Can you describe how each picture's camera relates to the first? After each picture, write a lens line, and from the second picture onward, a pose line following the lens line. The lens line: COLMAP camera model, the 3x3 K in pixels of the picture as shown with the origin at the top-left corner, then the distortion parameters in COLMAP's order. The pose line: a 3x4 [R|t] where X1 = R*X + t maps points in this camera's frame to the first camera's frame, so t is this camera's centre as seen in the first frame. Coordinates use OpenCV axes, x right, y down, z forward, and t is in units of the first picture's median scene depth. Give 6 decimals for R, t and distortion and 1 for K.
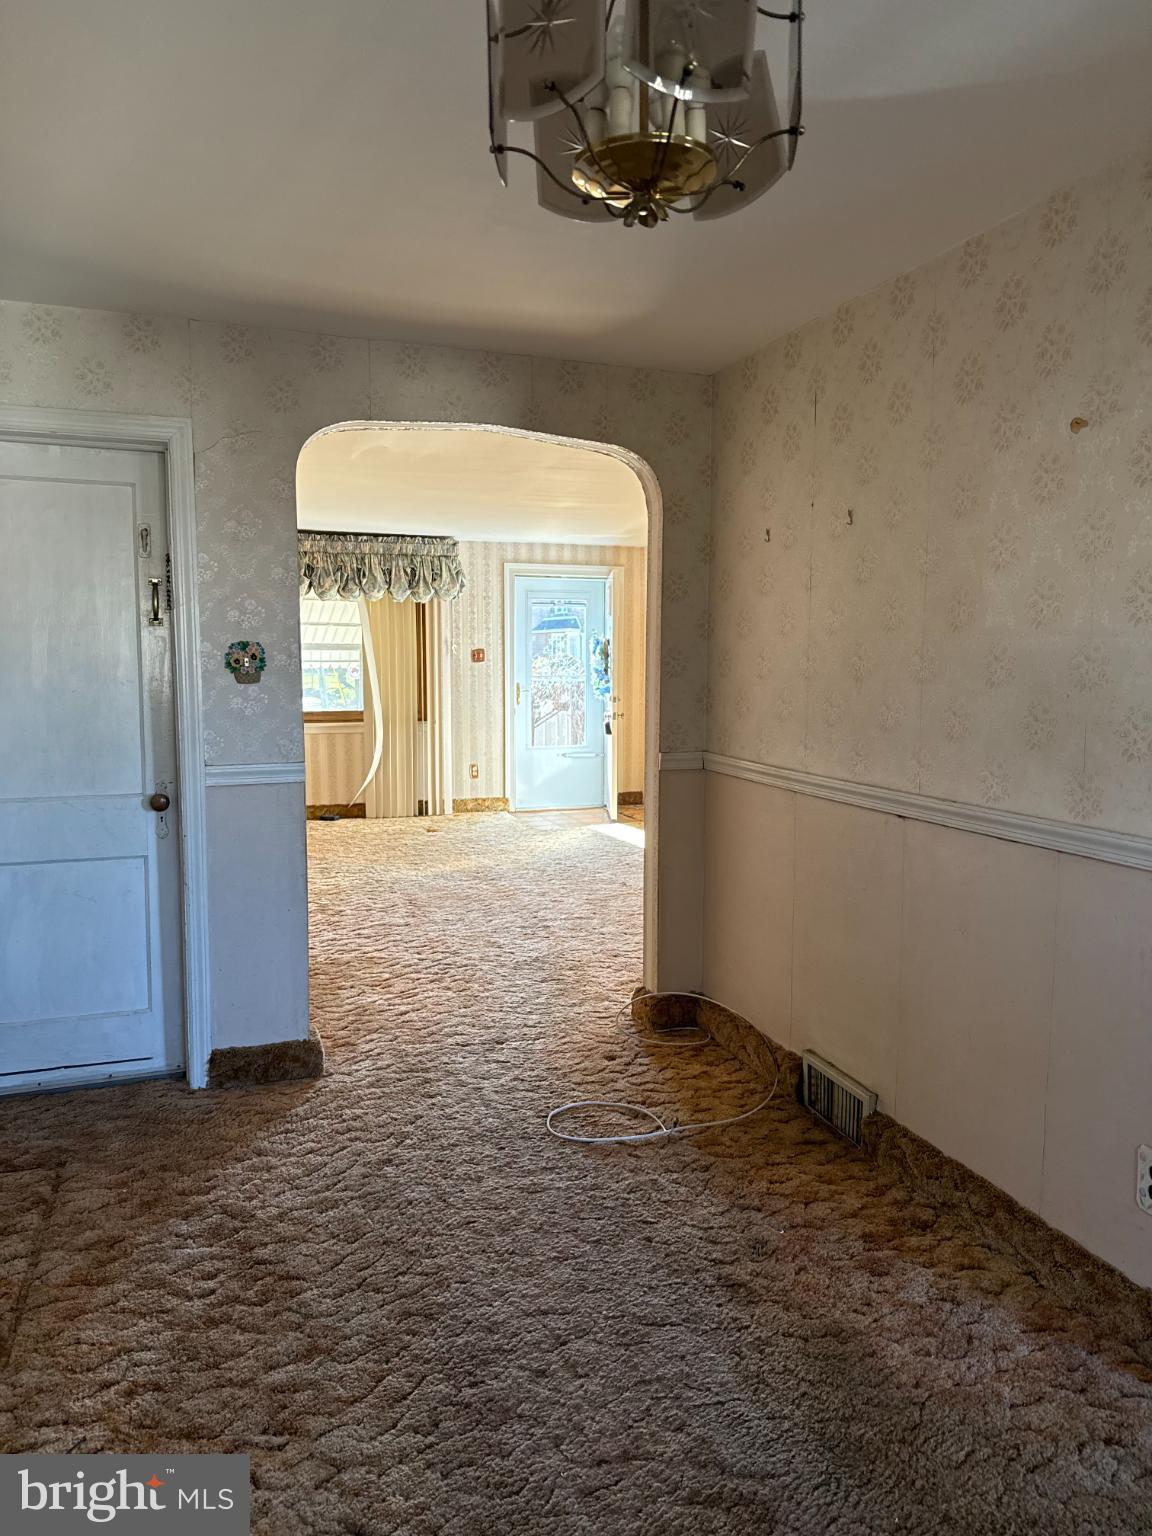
lens RADIAL K [[1074.8, 0, 572.2], [0, 1074.8, 765.5], [0, 0, 1]] dist [0.002987, -0.013474]
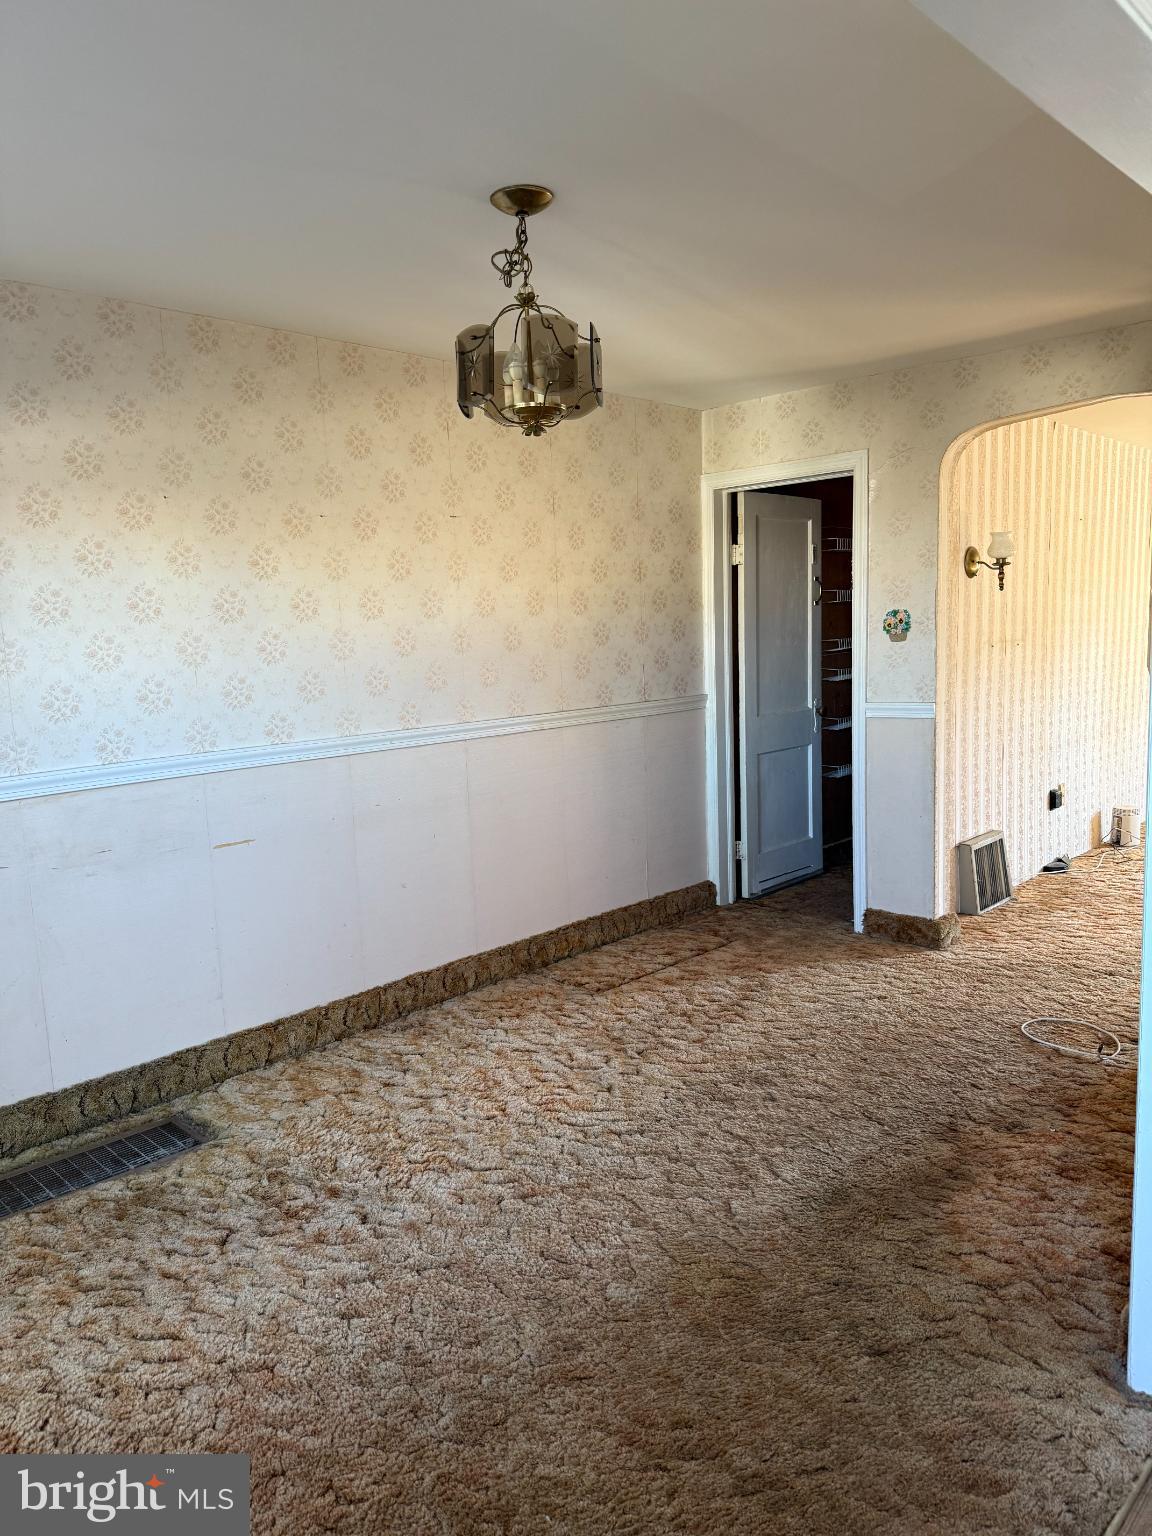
lens RADIAL K [[1074.8, 0, 572.4], [0, 1074.8, 770.3], [0, 0, 1]] dist [0.002987, -0.013474]
pose [[0.469101, 0.107243, -0.876609, 0.701239], [-0.059839, 0.994178, 0.089604, -0.012312], [0.881115, 0.010422, 0.472787, 0.011335]]
